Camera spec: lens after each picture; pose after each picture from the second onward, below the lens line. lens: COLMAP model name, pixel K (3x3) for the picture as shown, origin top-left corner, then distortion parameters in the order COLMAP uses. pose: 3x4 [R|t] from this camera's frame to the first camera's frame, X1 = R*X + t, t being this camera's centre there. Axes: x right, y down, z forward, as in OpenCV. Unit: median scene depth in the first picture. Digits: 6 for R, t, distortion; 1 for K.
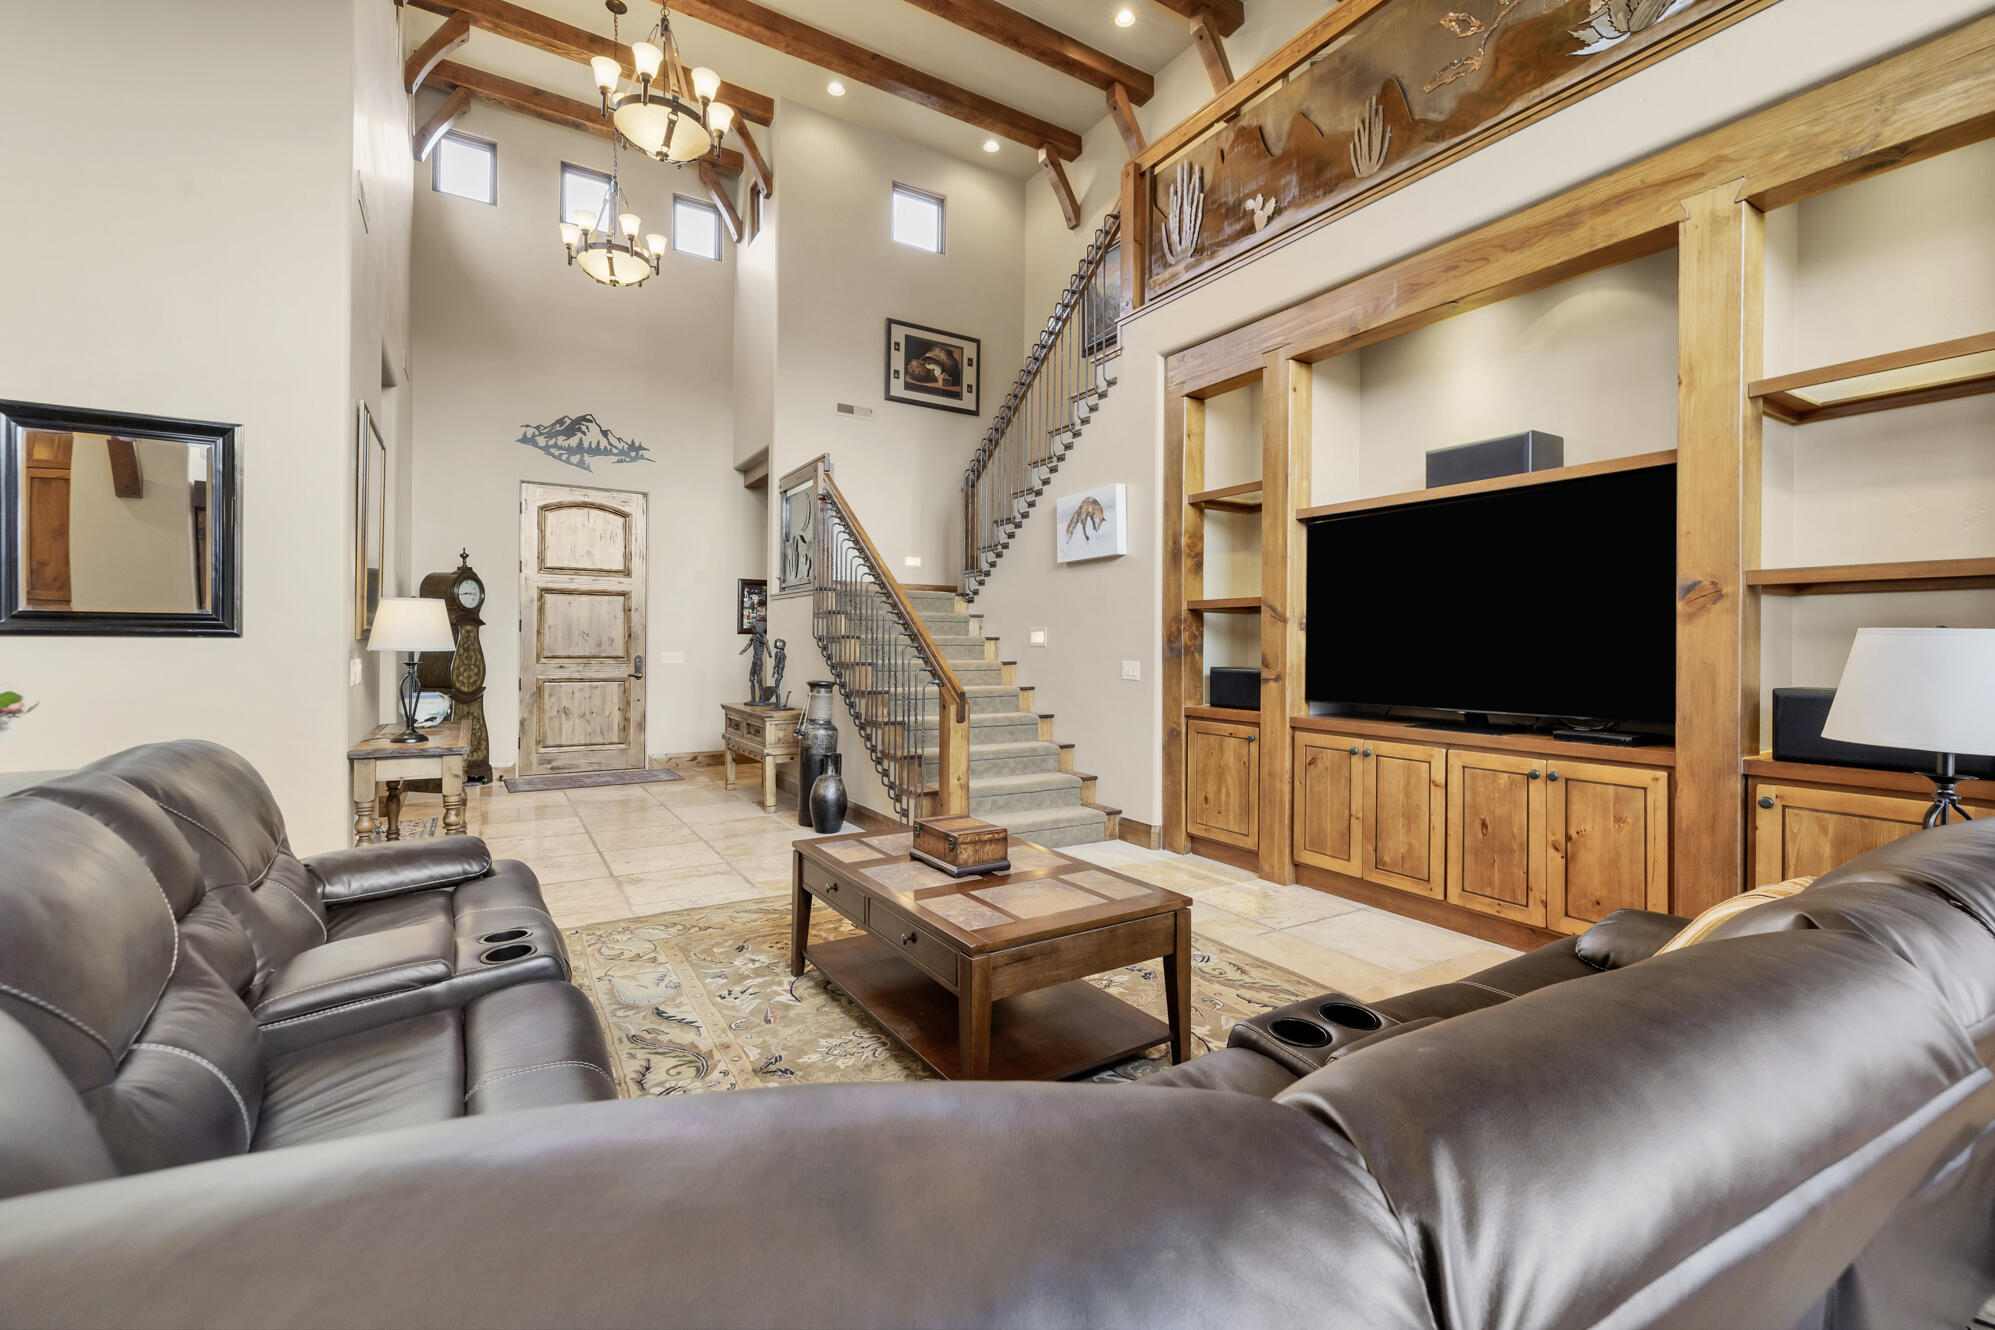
lens RADIAL K [[845.3, 0, 1007.6], [0, 845.3, 647.4], [0, 0, 1]] dist [-0.000641, -0.000038]
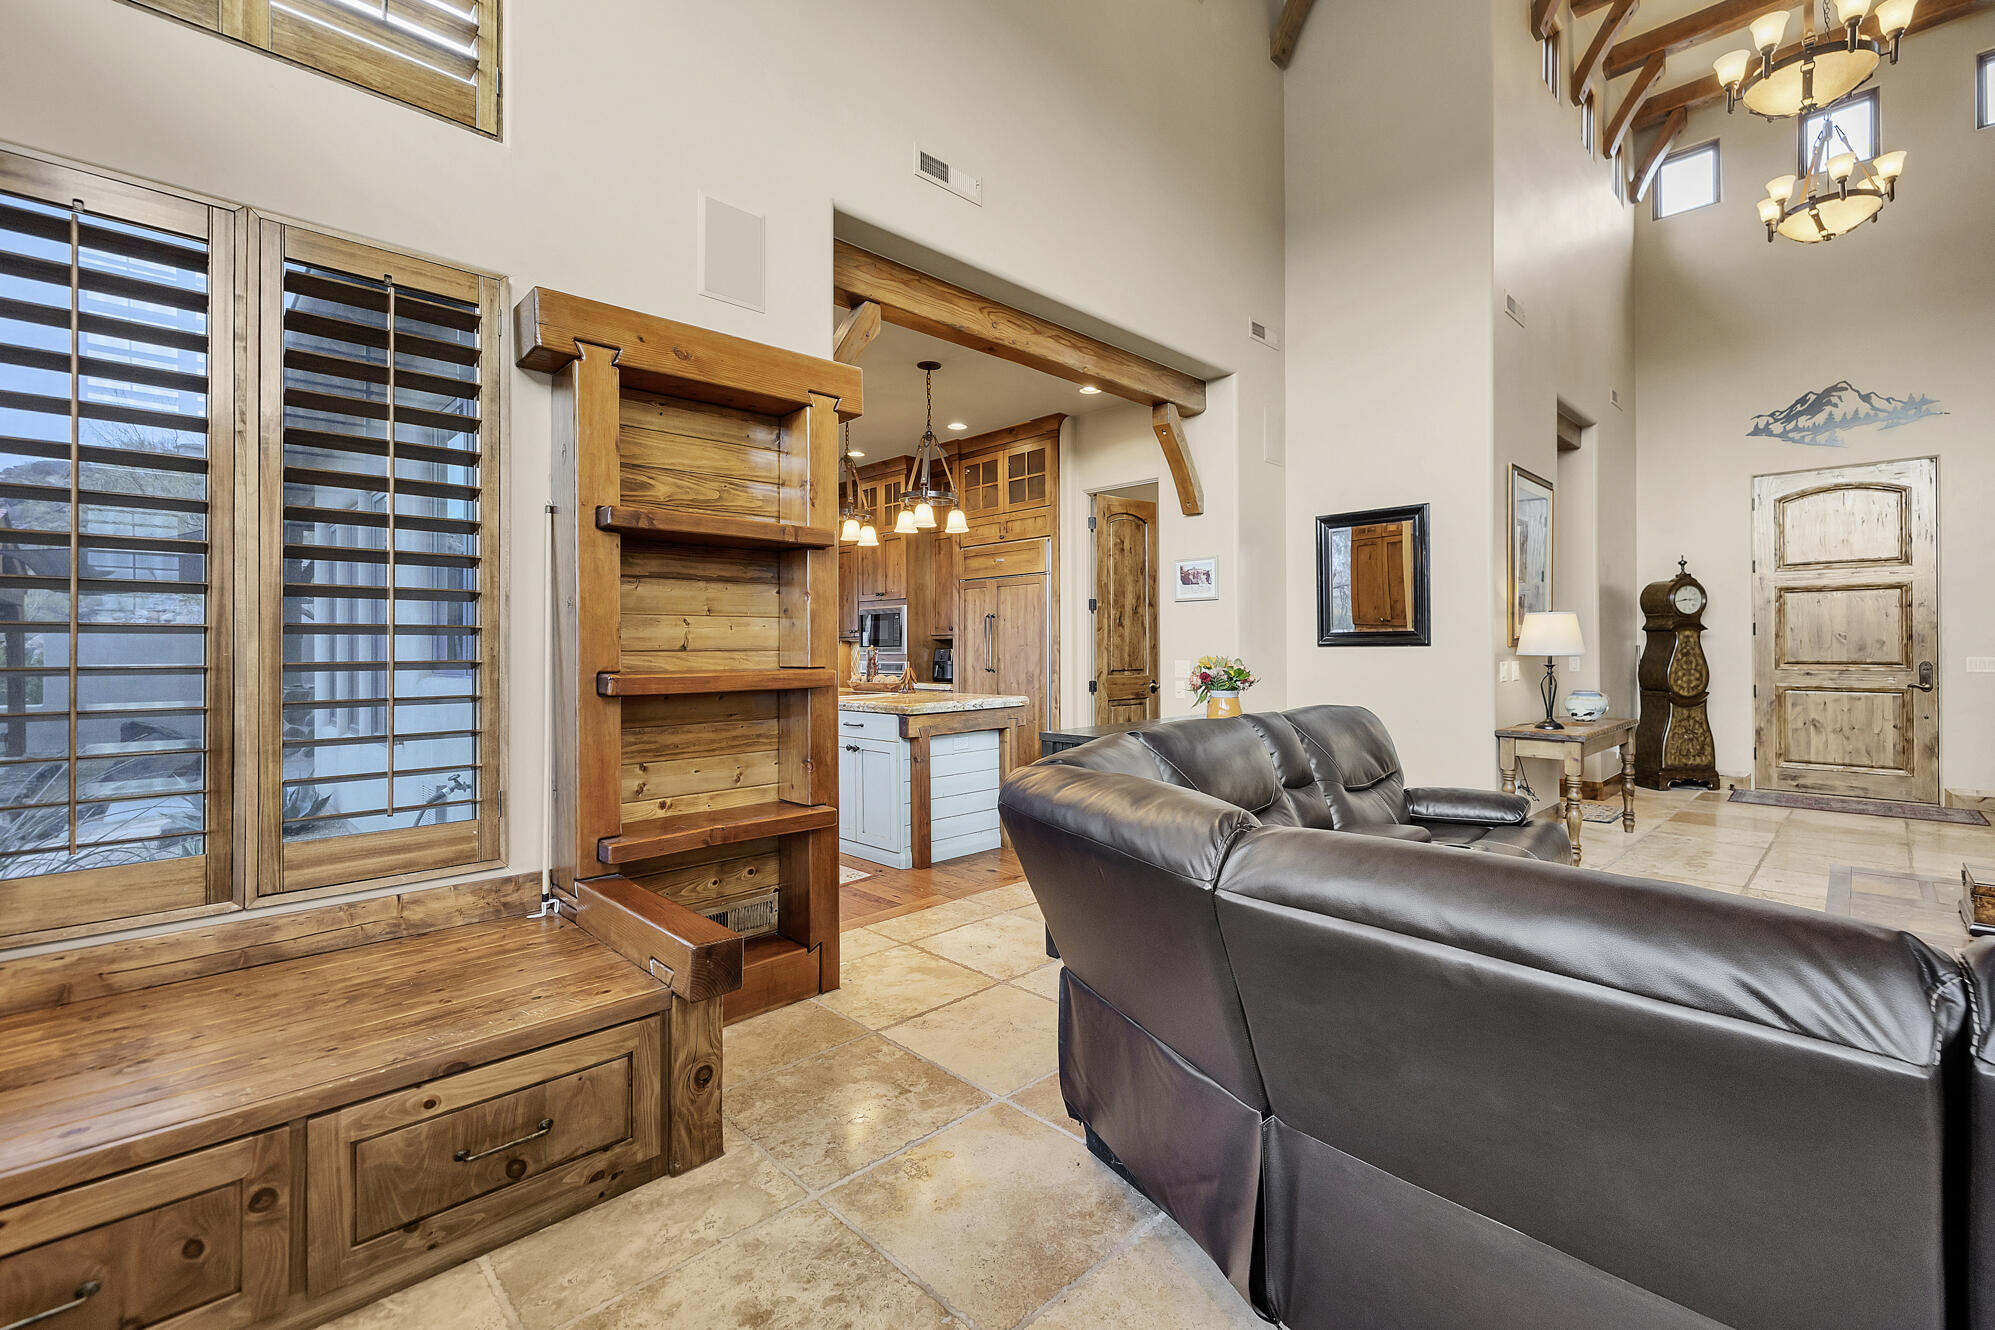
lens RADIAL K [[866.0, 0, 997.5], [0, 866.0, 644.5], [0, 0, 1]] dist [0.001476, 0.000315]
pose [[0.203937, -0.013287, -0.978894, 0.206877], [0.003258, 0.999912, -0.012894, 0.001310], [0.978979, -0.000559, 0.203962, -0.026829]]
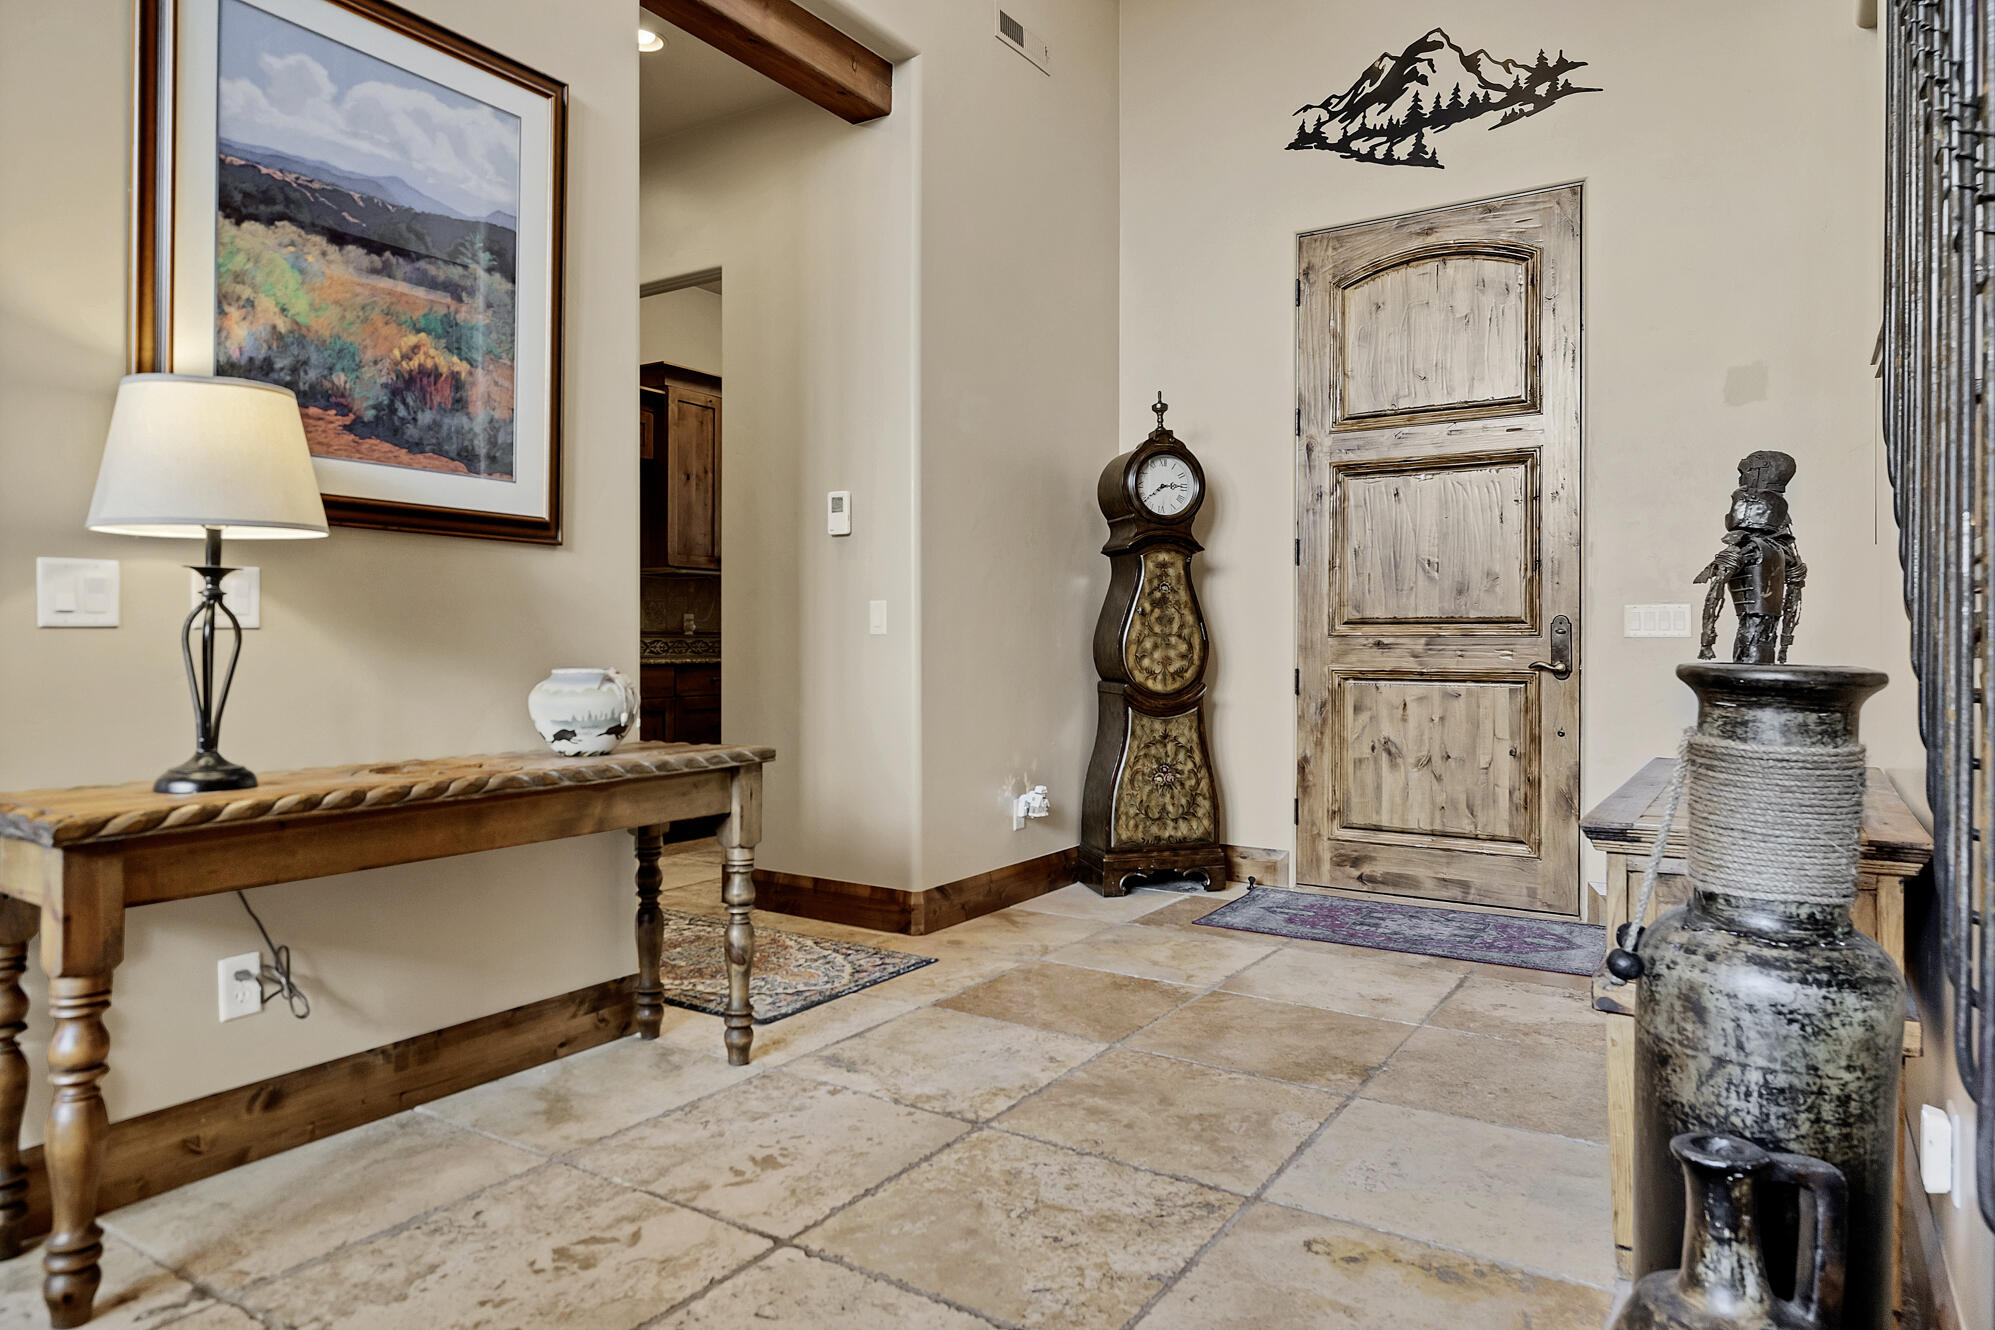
lens RADIAL K [[1199.7, 0, 1005.9], [0, 1199.7, 644.4], [0, 0, 1]] dist [-0.004302, 0.000964]
pose [[0.419781, -0.007593, -0.907594, -0.060435], [-0.001247, 0.999959, -0.008942, 0.030745], [0.907625, 0.004885, 0.419754, 0.610294]]
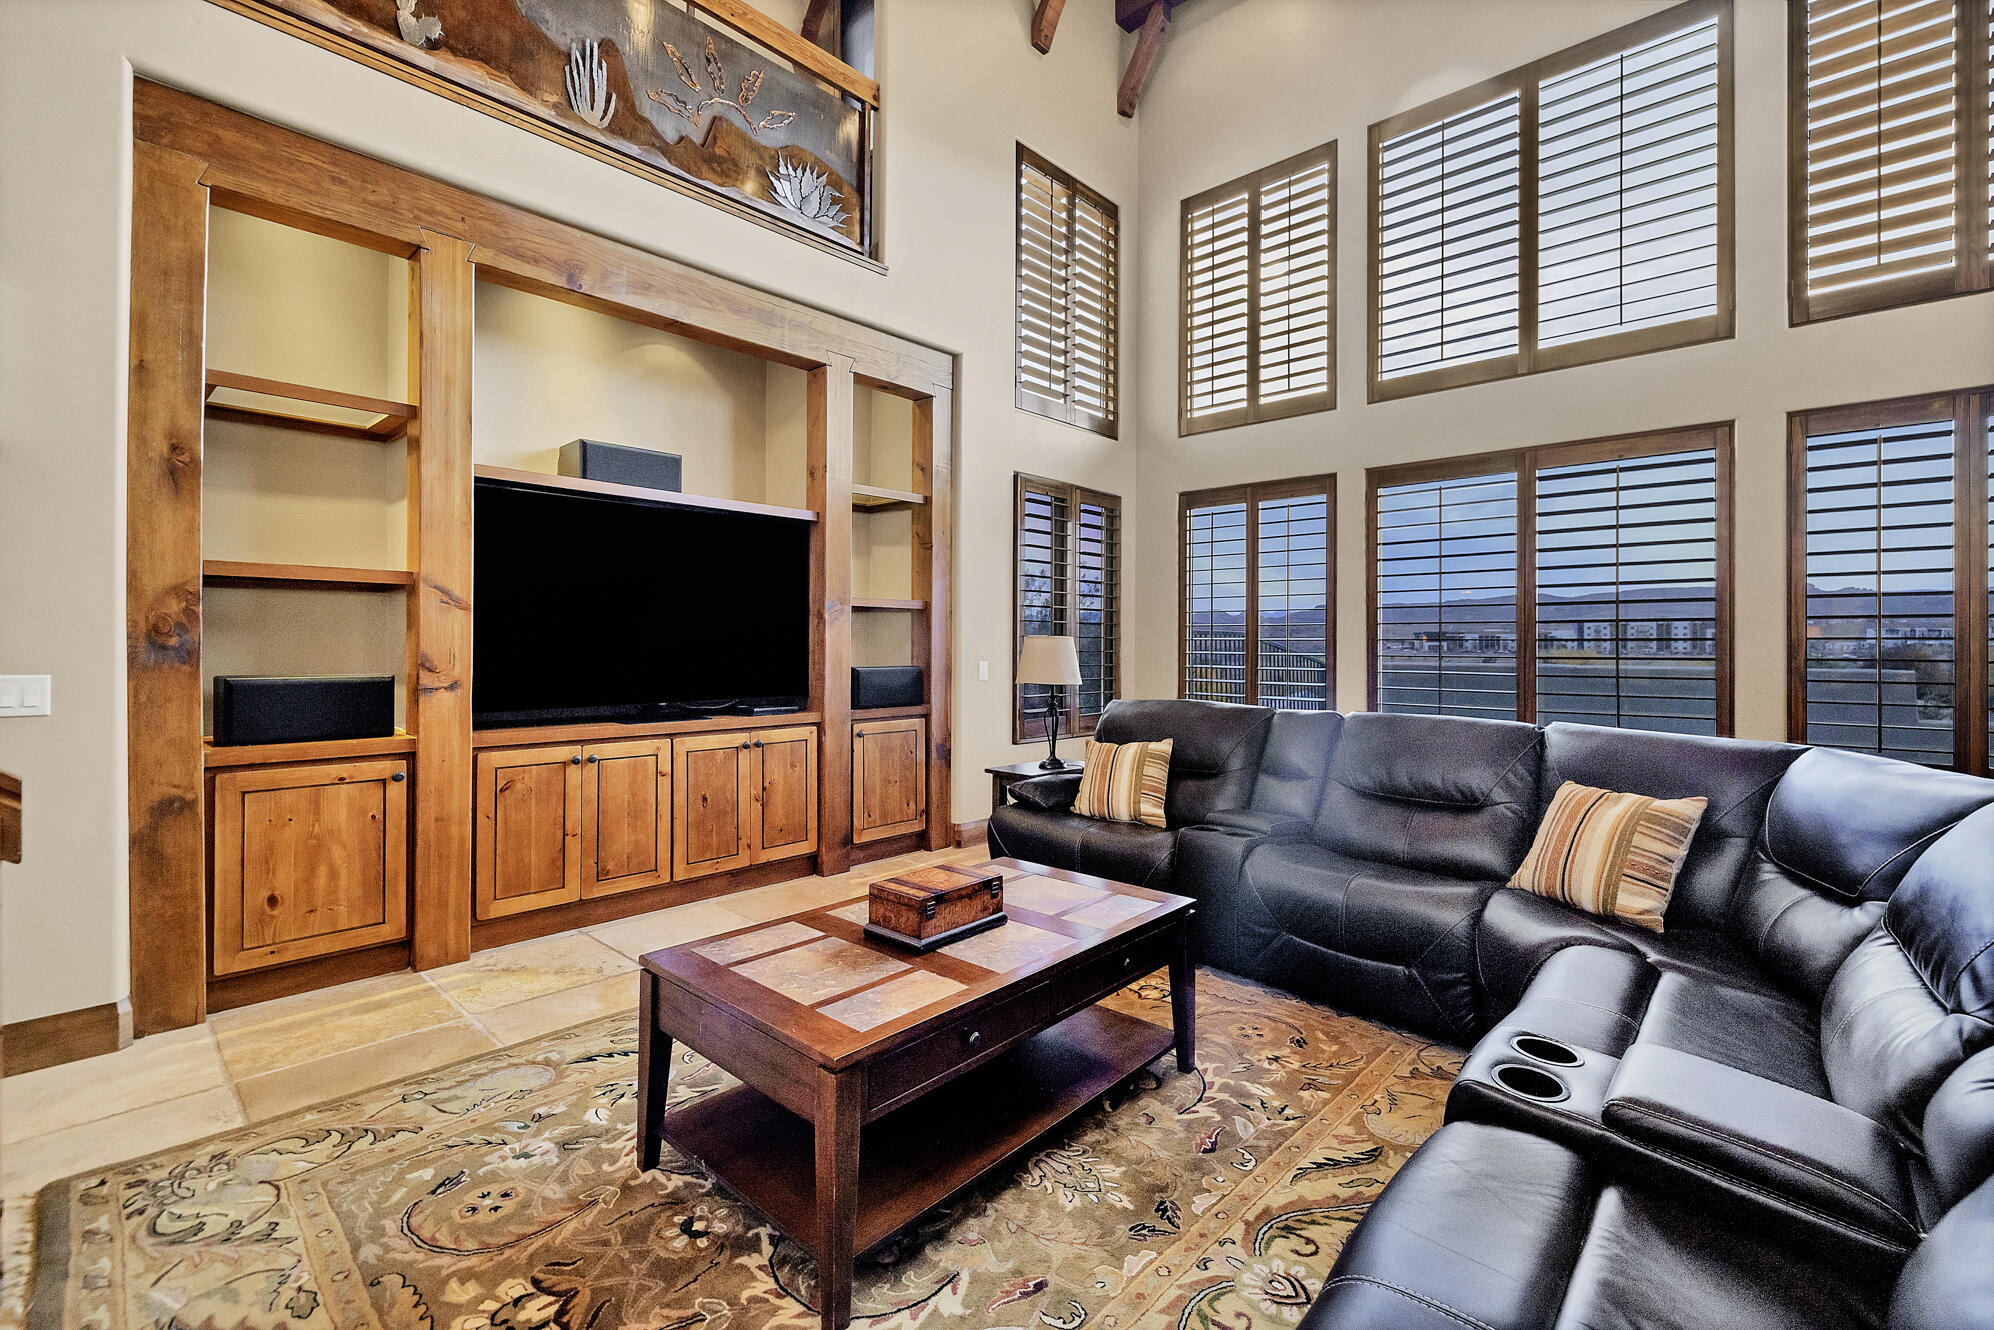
lens RADIAL K [[865.5, 0, 997.0], [0, 865.5, 644.5], [0, 0, 1]] dist [0.001476, 0.000315]
pose [[-0.258328, -0.009669, 0.966009, -0.325572], [-0.004862, 0.999950, 0.008708, -0.005182], [-0.966045, -0.002447, -0.258362, 0.449704]]
